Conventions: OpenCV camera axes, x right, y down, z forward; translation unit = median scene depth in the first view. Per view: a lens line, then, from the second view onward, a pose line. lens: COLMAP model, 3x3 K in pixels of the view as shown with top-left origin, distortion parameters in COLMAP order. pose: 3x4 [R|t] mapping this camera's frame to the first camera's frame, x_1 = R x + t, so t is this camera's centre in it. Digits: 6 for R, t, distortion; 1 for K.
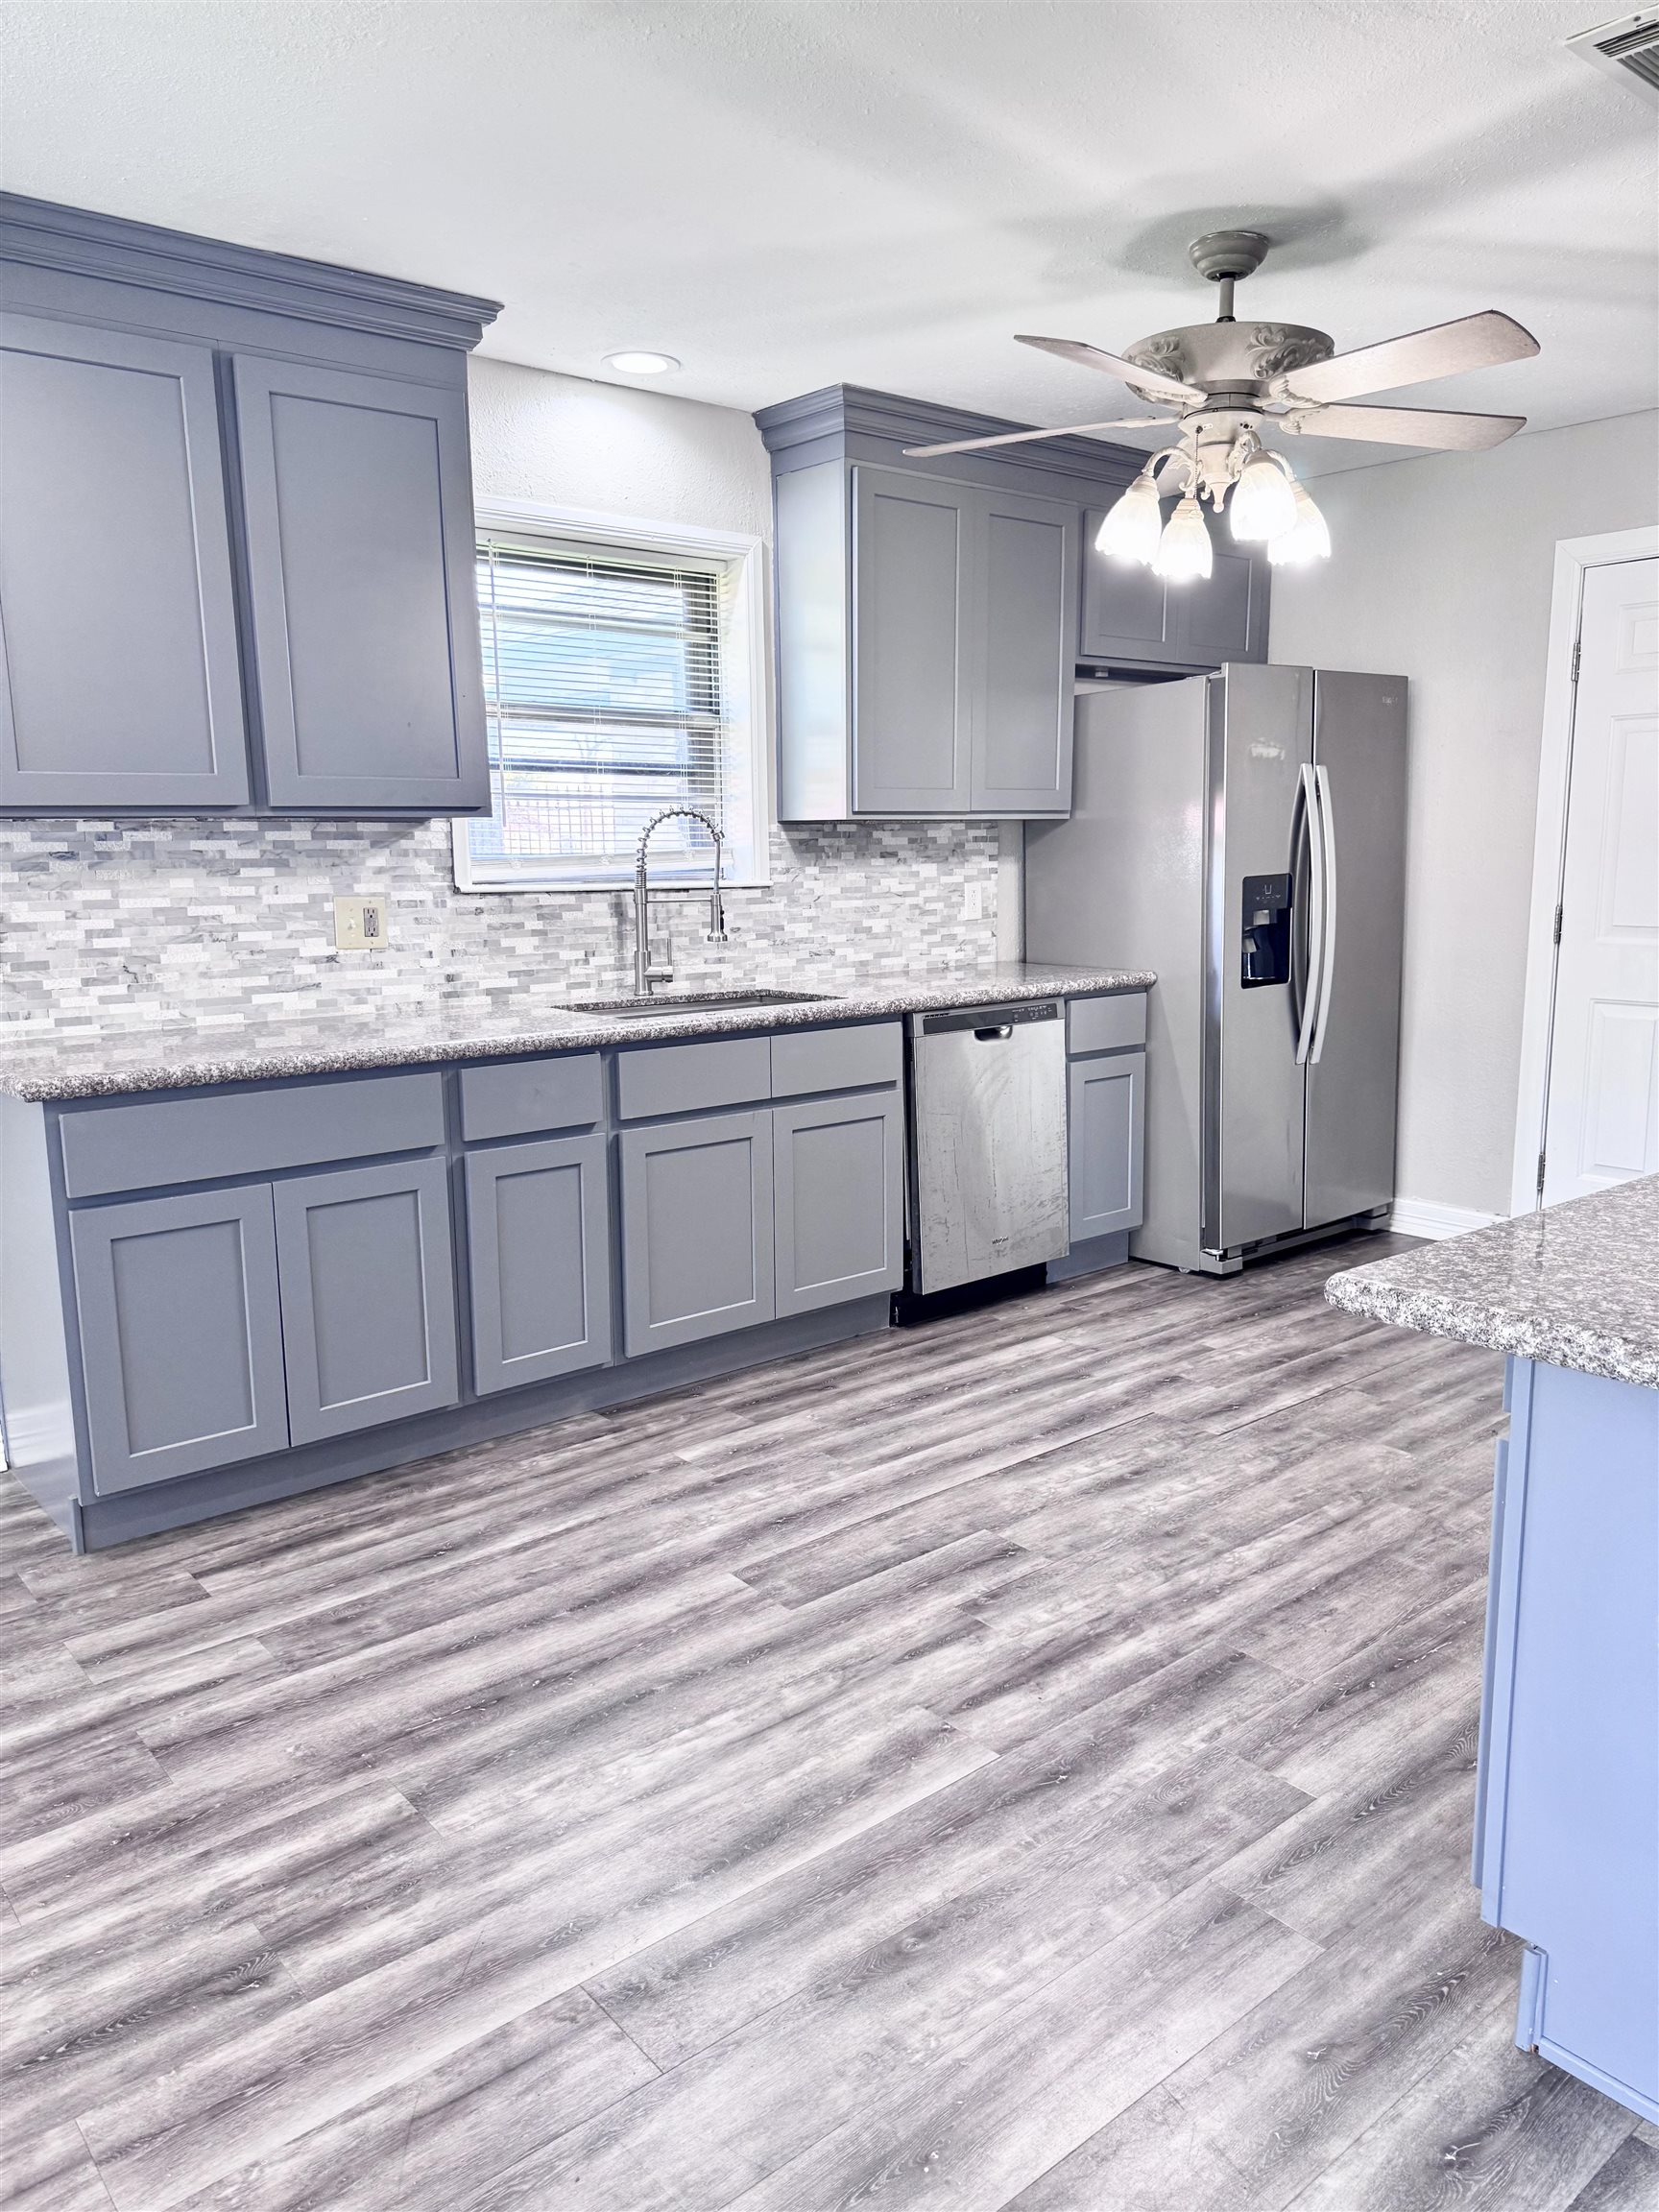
lens RADIAL K [[1607.3, 0, 983.9], [0, 1607.3, 1108.7], [0, 0, 1]] dist [0.211485, -0.298315]
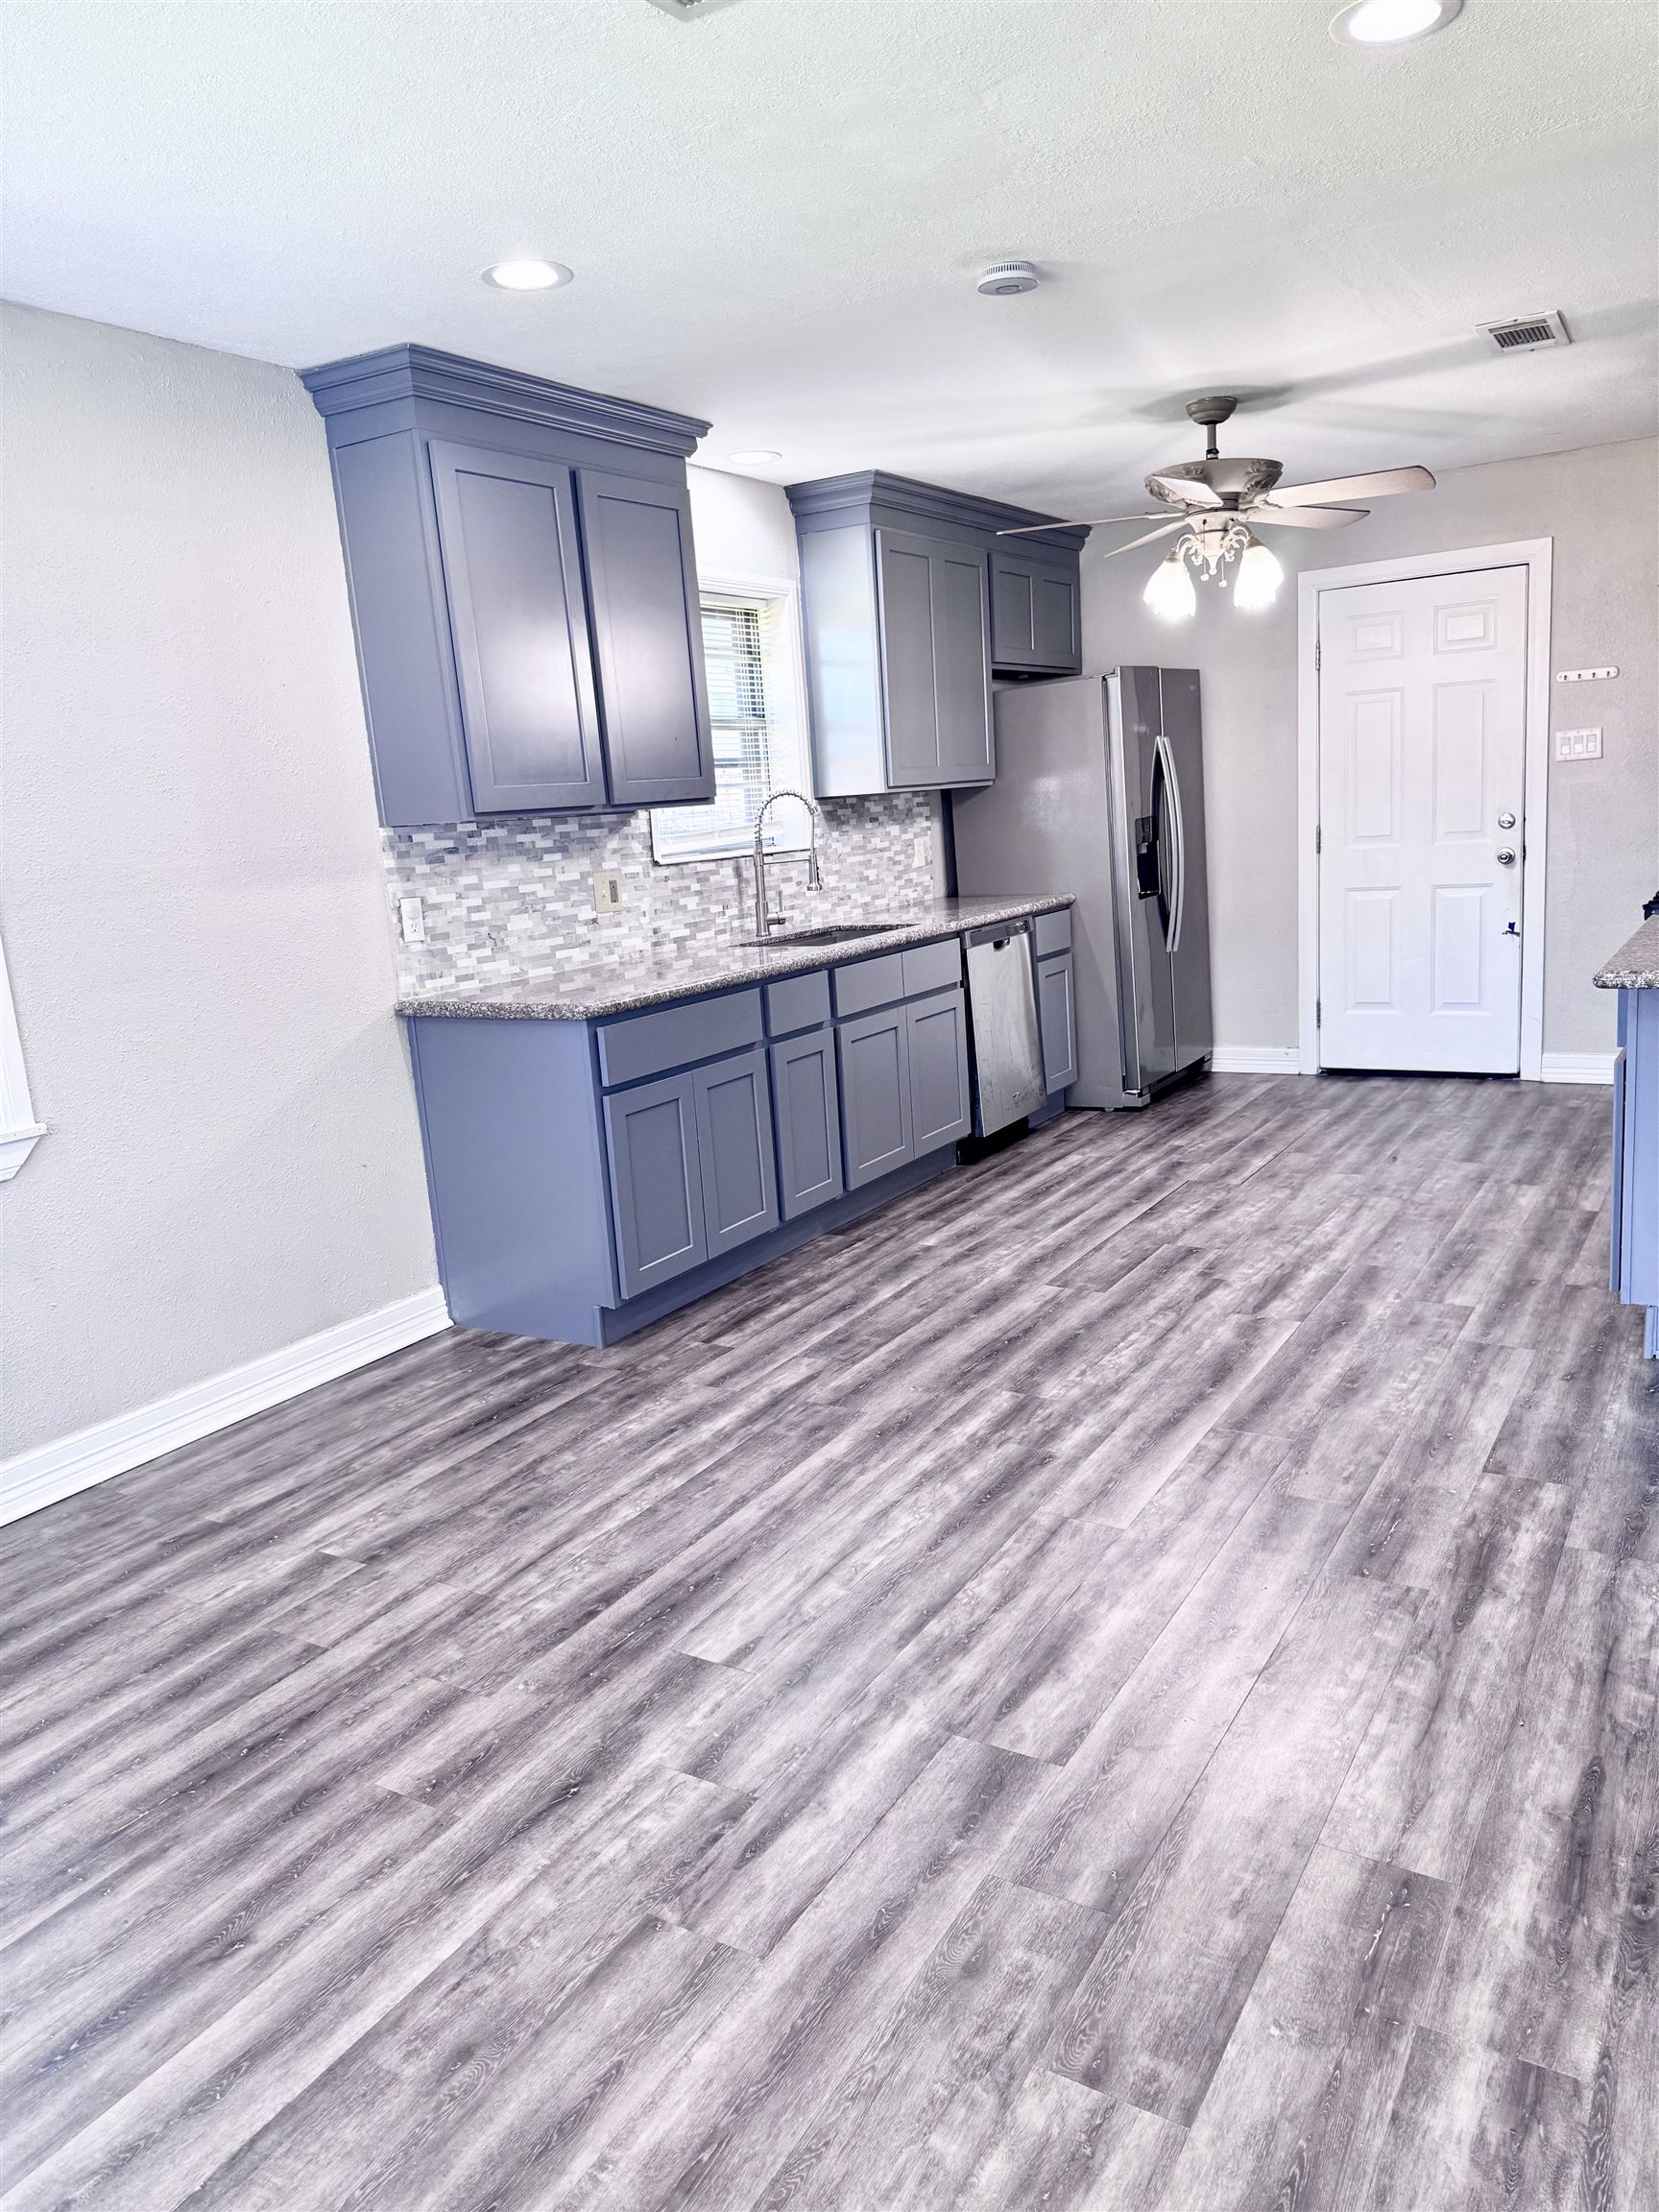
lens RADIAL K [[1607.3, 0, 983.9], [0, 1607.3, 1108.7], [0, 0, 1]] dist [0.211485, -0.298315]
pose [[0.931744, -0.122368, 0.341875, -0.574439], [0.116694, 0.992471, 0.037199, 0.046101], [-0.343853, 0.005235, 0.939009, -0.326746]]
